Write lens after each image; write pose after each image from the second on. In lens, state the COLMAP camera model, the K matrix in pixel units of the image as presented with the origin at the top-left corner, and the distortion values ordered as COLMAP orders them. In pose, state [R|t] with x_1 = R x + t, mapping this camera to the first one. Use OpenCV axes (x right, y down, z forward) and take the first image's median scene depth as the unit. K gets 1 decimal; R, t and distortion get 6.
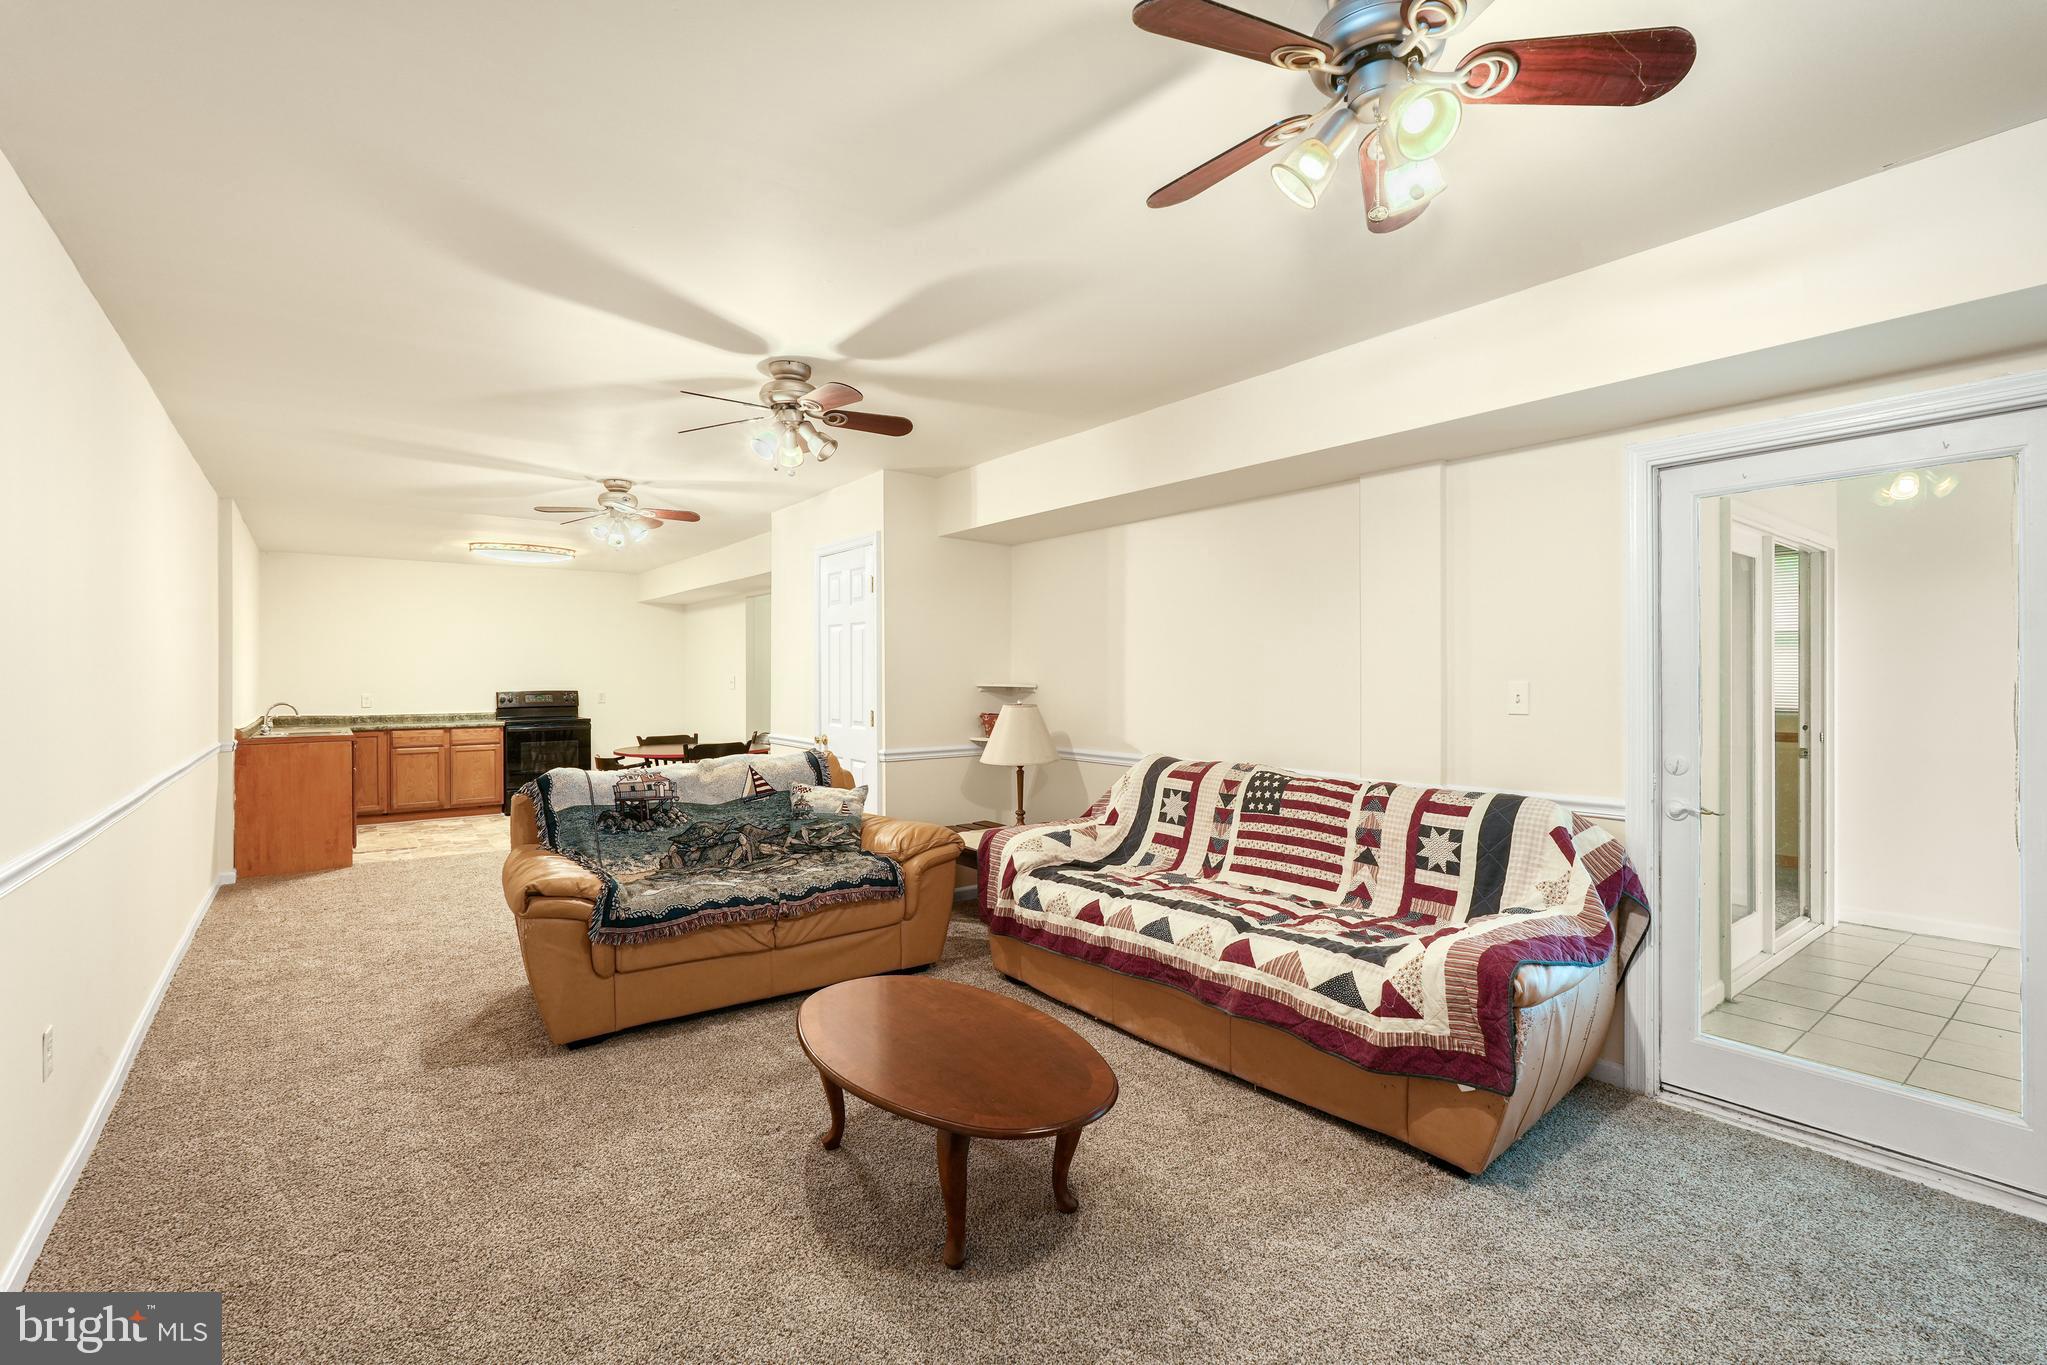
lens RADIAL K [[911.0, 0, 1026.9], [0, 911.0, 675.4], [0, 0, 1]] dist [-0.014174, 0.007521]
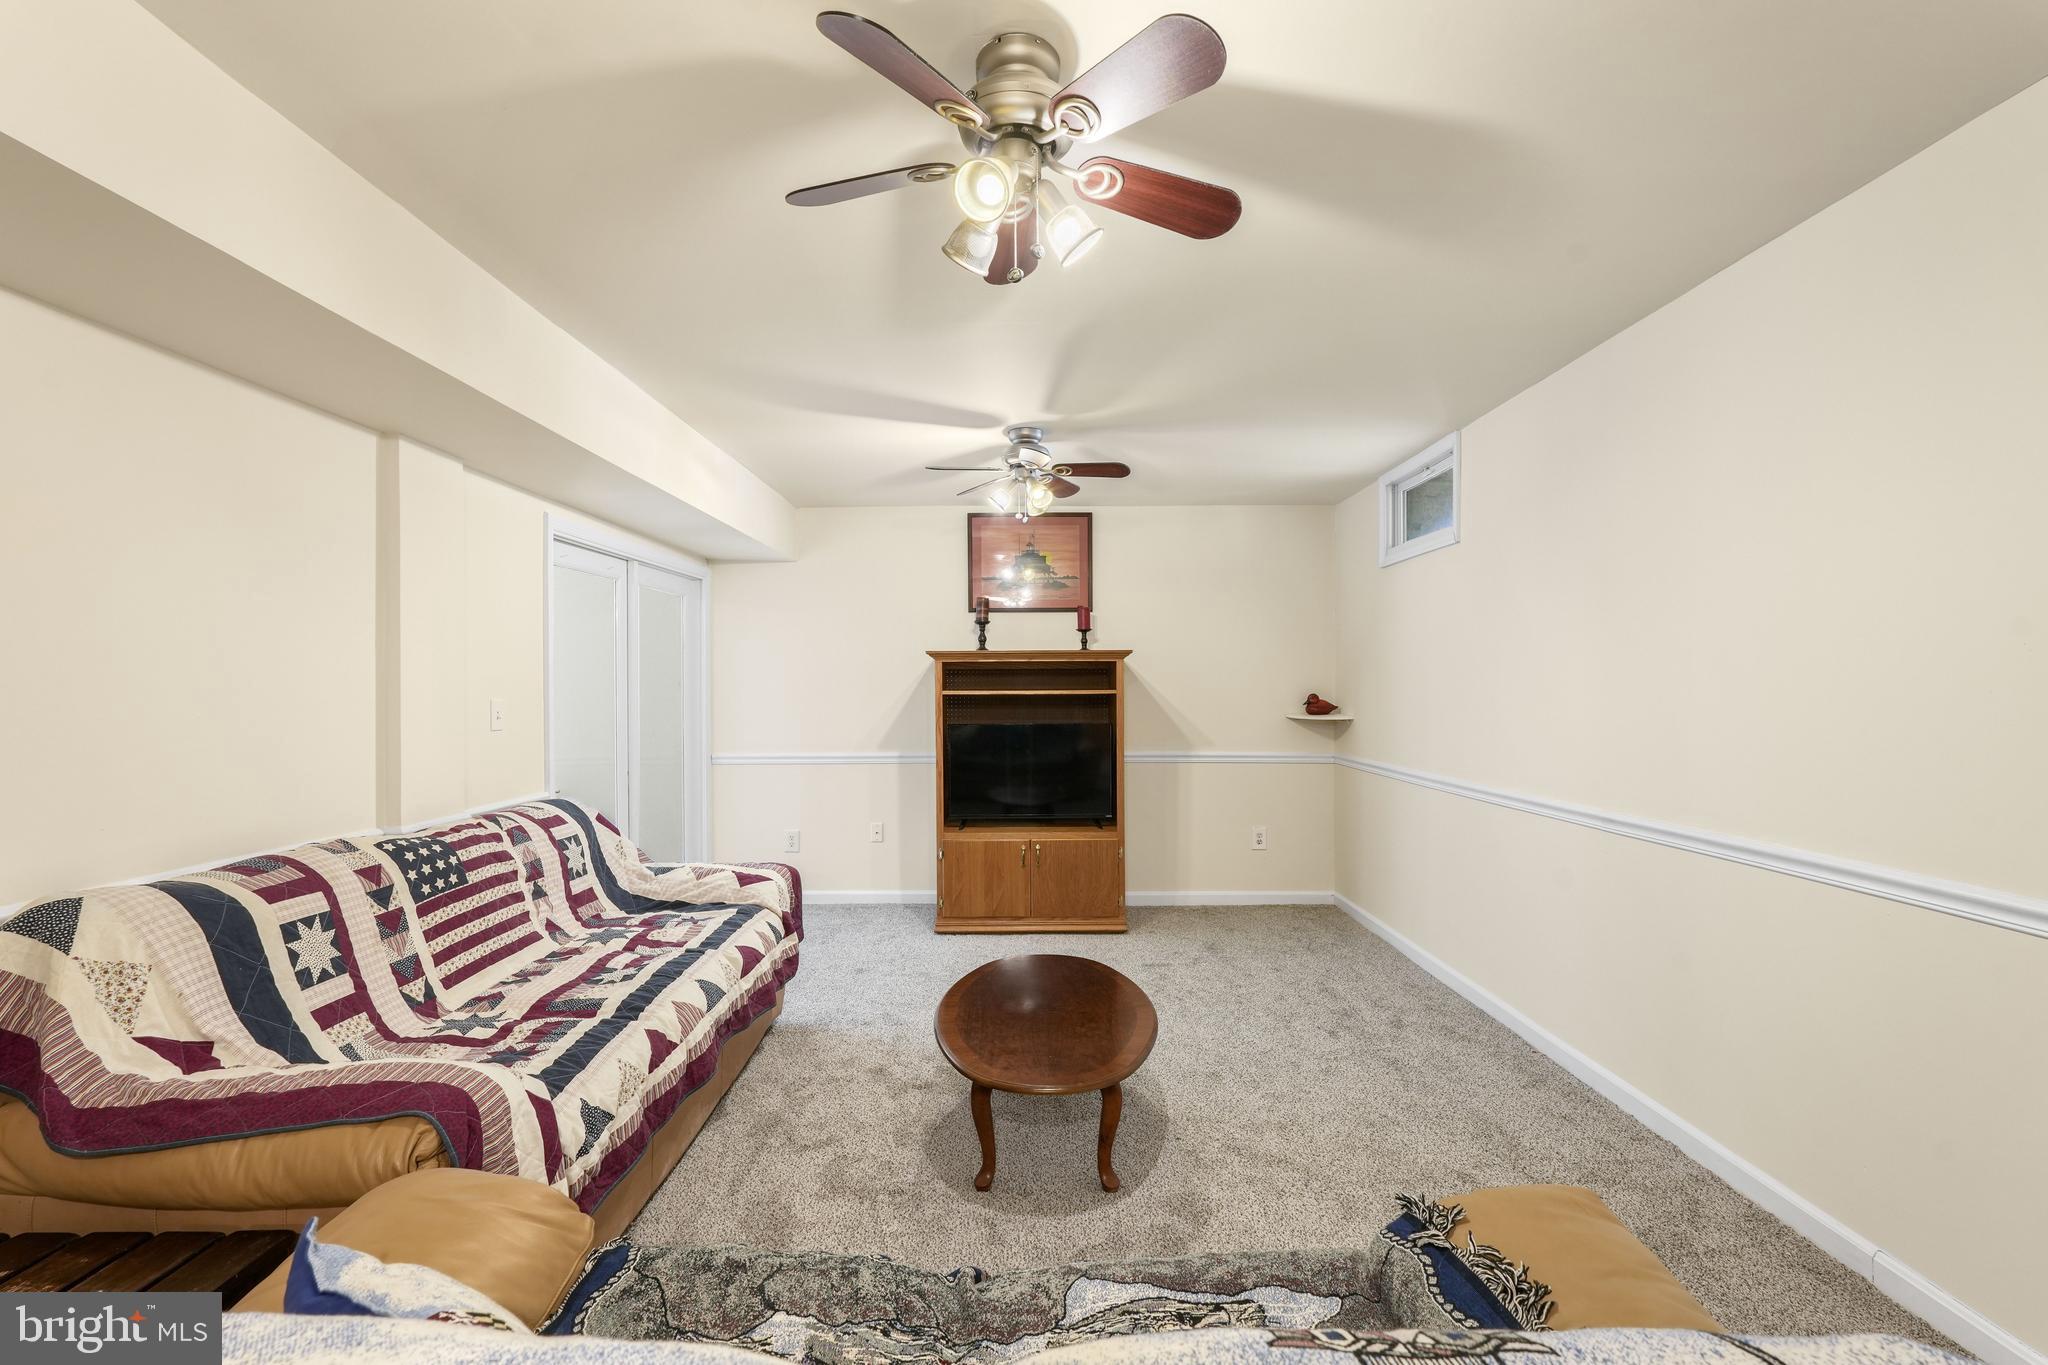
lens RADIAL K [[911.5, 0, 1011.9], [0, 911.5, 682.3], [0, 0, 1]] dist [-0.014174, 0.007521]
pose [[-0.775022, 0.012362, 0.631813, -0.524638], [0.009600, 0.999924, -0.007788, 0.001176], [-0.631861, 0.000030, -0.775082, 1.283101]]
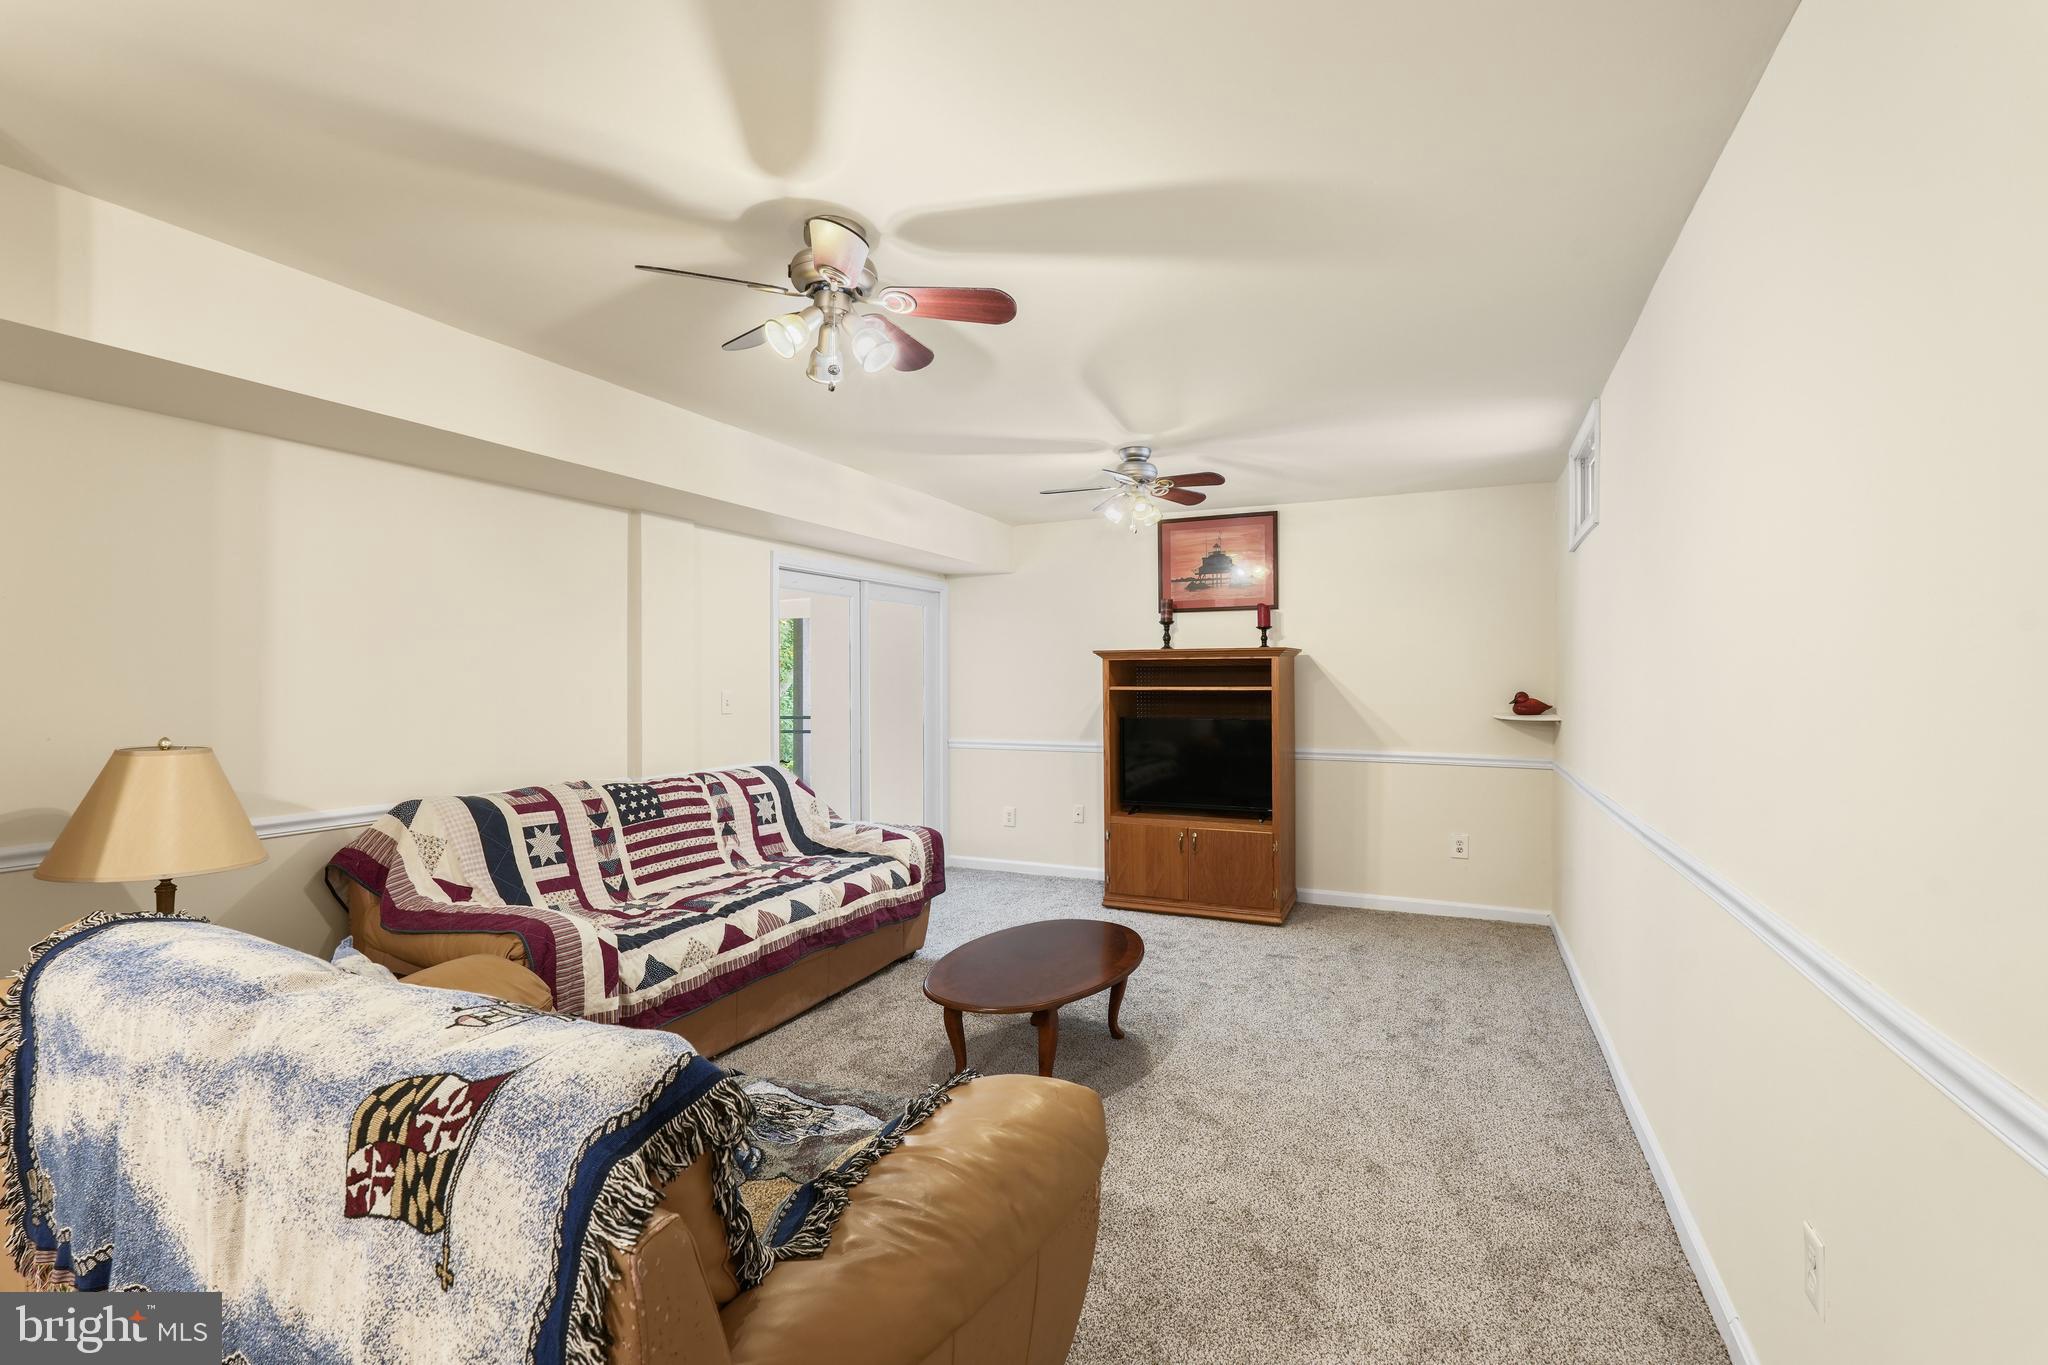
lens RADIAL K [[911.5, 0, 1003.1], [0, 911.5, 677.9], [0, 0, 1]] dist [-0.014174, 0.007521]
pose [[-0.430862, 0.011523, 0.902344, -0.857729], [0.004980, 0.999934, -0.010391, 0.002683], [-0.902404, 0.000017, -0.430891, 1.095092]]
